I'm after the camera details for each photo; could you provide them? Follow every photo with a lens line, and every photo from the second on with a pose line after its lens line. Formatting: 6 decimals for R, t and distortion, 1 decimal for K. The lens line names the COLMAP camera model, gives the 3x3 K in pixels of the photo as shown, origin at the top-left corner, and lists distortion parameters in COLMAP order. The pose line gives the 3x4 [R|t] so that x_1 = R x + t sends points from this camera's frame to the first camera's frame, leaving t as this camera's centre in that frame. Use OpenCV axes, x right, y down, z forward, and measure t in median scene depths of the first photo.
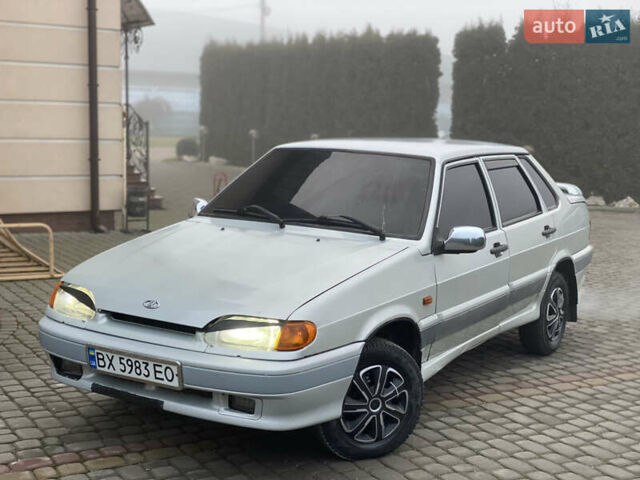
lens RADIAL K [[943.6, 0, 316.7], [0, 943.6, 229.8], [0, 0, 1]] dist [0.140786, 0.000000]
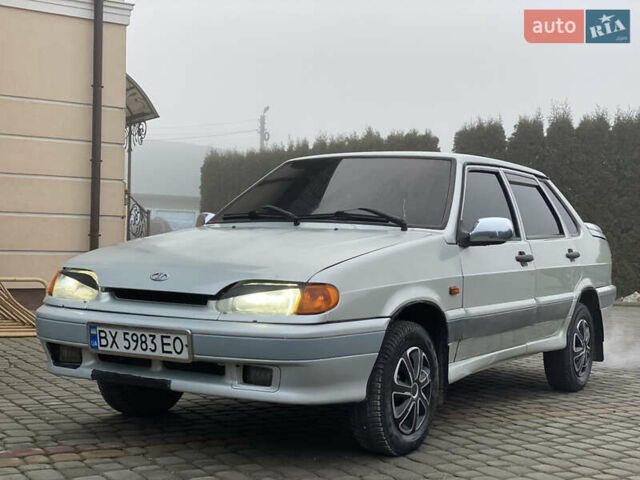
lens RADIAL K [[943.6, 0, 321.3], [0, 943.6, 237.3], [0, 0, 1]] dist [0.140786, 0.000000]
pose [[0.999967, -0.001105, 0.008099, -0.022914], [0.002159, 0.991344, -0.131269, 0.156787], [-0.007884, 0.131282, 0.991314, 0.073758]]
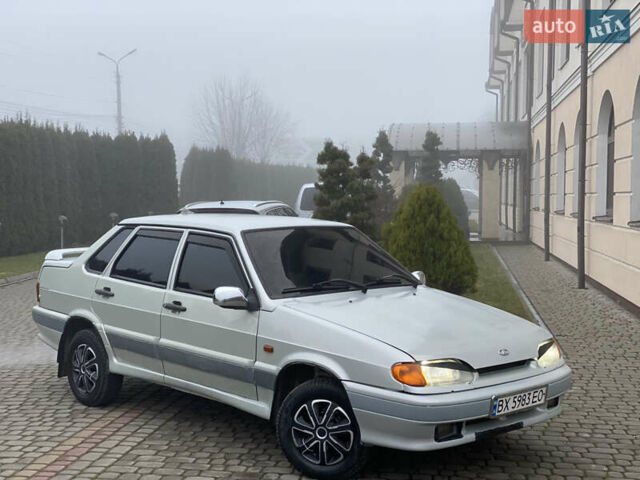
lens RADIAL K [[943.6, 0, 313.1], [0, 943.6, 234.7], [0, 0, 1]] dist [0.140786, 0.000000]
pose [[0.249848, -0.081140, 0.964879, -1.419811], [0.122381, 0.991138, 0.051659, -0.171351], [-0.960520, 0.105176, 0.257564, 0.869502]]
